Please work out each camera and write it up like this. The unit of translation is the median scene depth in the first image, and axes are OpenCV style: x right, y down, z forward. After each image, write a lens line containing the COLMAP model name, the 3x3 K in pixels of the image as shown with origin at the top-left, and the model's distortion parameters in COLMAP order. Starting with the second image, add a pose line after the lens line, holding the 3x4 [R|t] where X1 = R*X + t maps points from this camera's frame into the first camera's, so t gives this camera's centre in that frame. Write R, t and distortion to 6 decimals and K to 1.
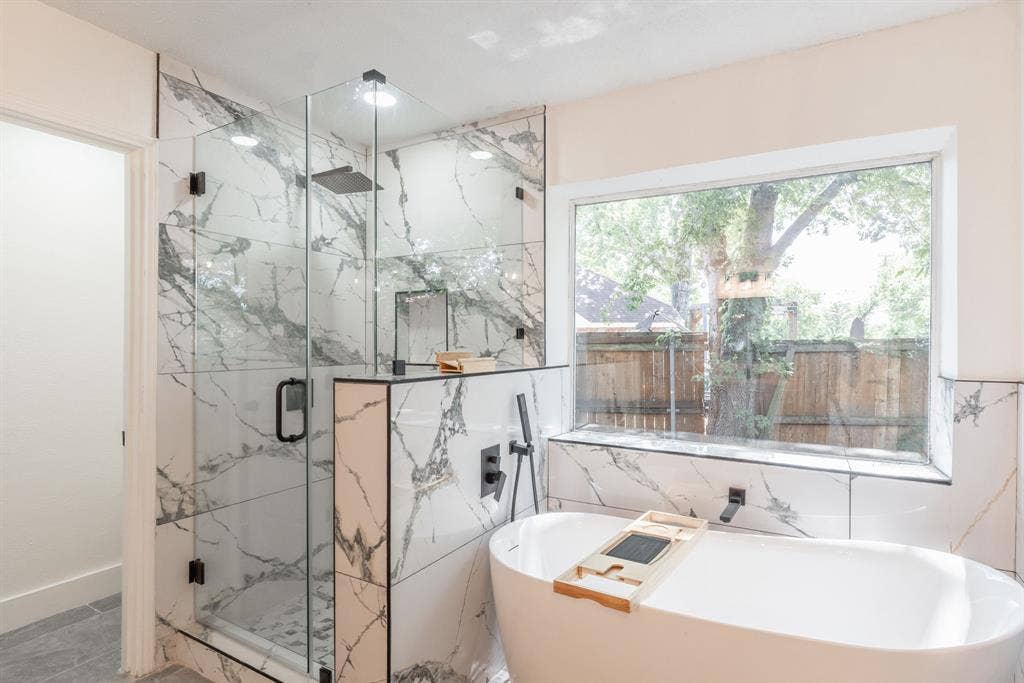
lens RADIAL K [[526.9, 0, 522.2], [0, 526.9, 342.8], [0, 0, 1]] dist [-0.001211, -0.000593]
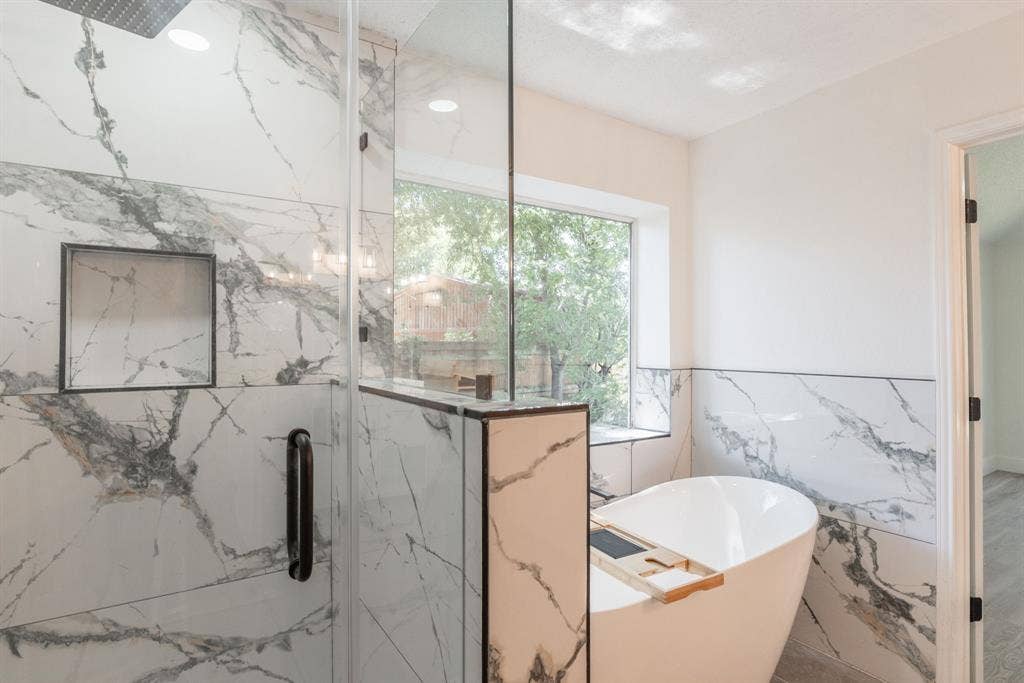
lens RADIAL K [[526.9, 0, 522.2], [0, 526.9, 342.8], [0, 0, 1]] dist [-0.001211, -0.000593]
pose [[0.460740, 0.001216, 0.887534, -0.516461], [0.002005, 0.999995, -0.002411, -0.003206], [-0.887533, 0.002890, 0.460735, 0.441949]]
